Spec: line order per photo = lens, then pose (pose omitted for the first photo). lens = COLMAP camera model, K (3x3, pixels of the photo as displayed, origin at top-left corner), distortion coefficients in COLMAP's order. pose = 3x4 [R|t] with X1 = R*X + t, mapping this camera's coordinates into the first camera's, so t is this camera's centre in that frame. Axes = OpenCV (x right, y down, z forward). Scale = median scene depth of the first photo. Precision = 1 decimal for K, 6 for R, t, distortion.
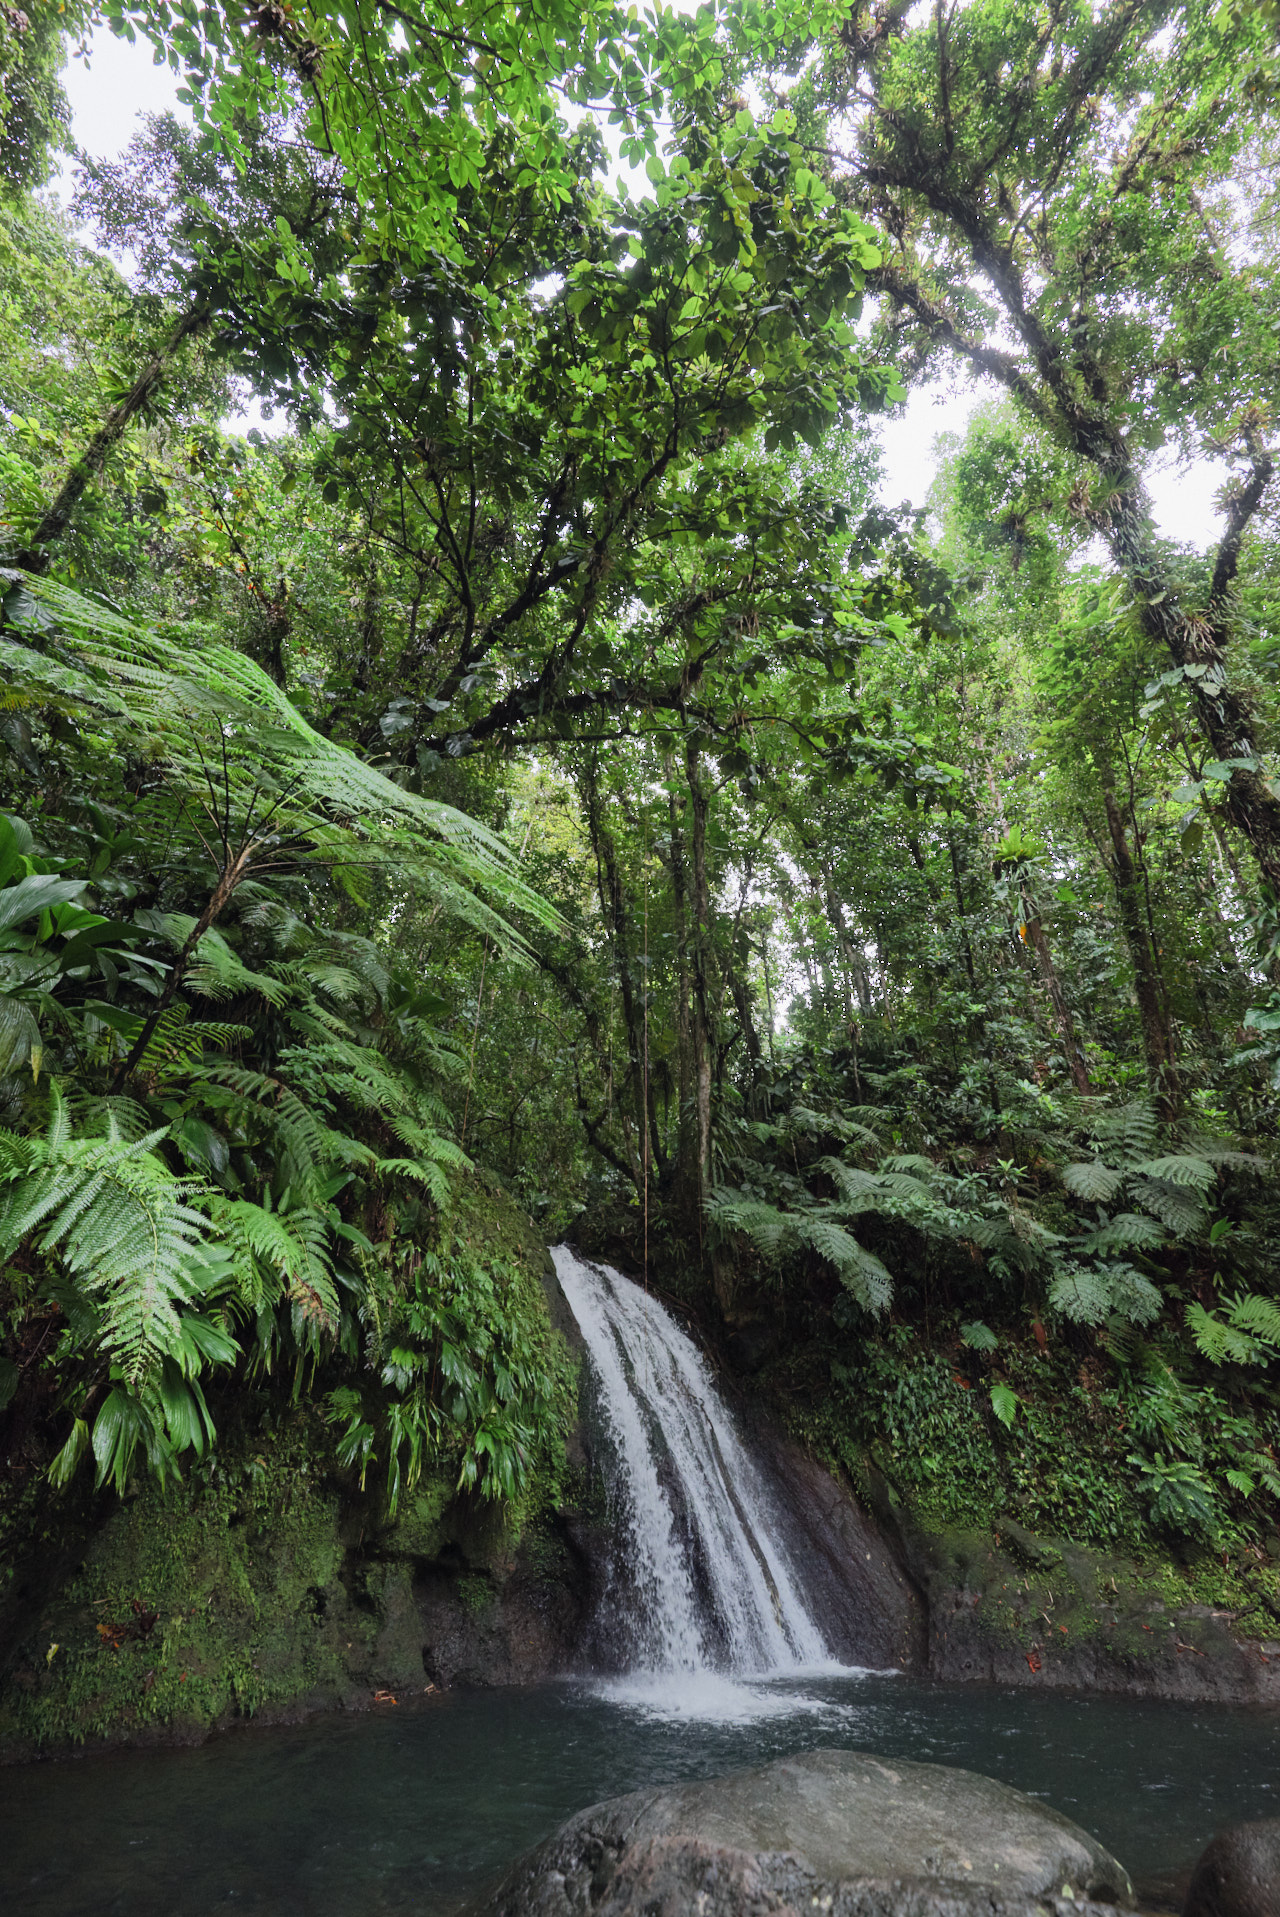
lens RADIAL K [[869.6, 0, 641.9], [0, 869.6, 952.9], [0, 0, 1]] dist [-0.005048, -0.002740]
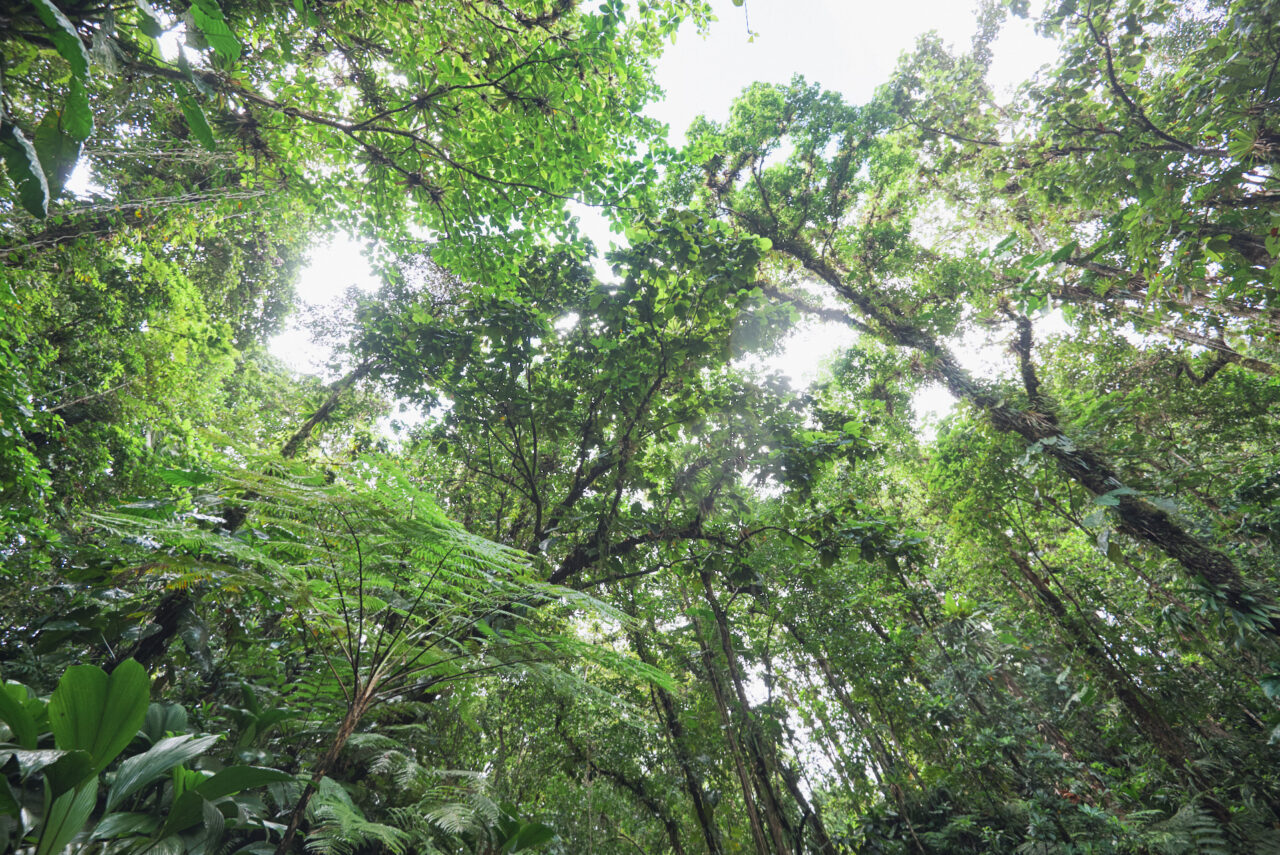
lens RADIAL K [[580.6, 0, 642.8], [0, 580.6, 428.2], [0, 0, 1]] dist [-0.005048, -0.002740]
pose [[0.983630, -0.173848, 0.047424, -0.065504], [0.173582, 0.843435, -0.508416, 0.026474], [0.048388, 0.508325, 0.859805, 0.143828]]
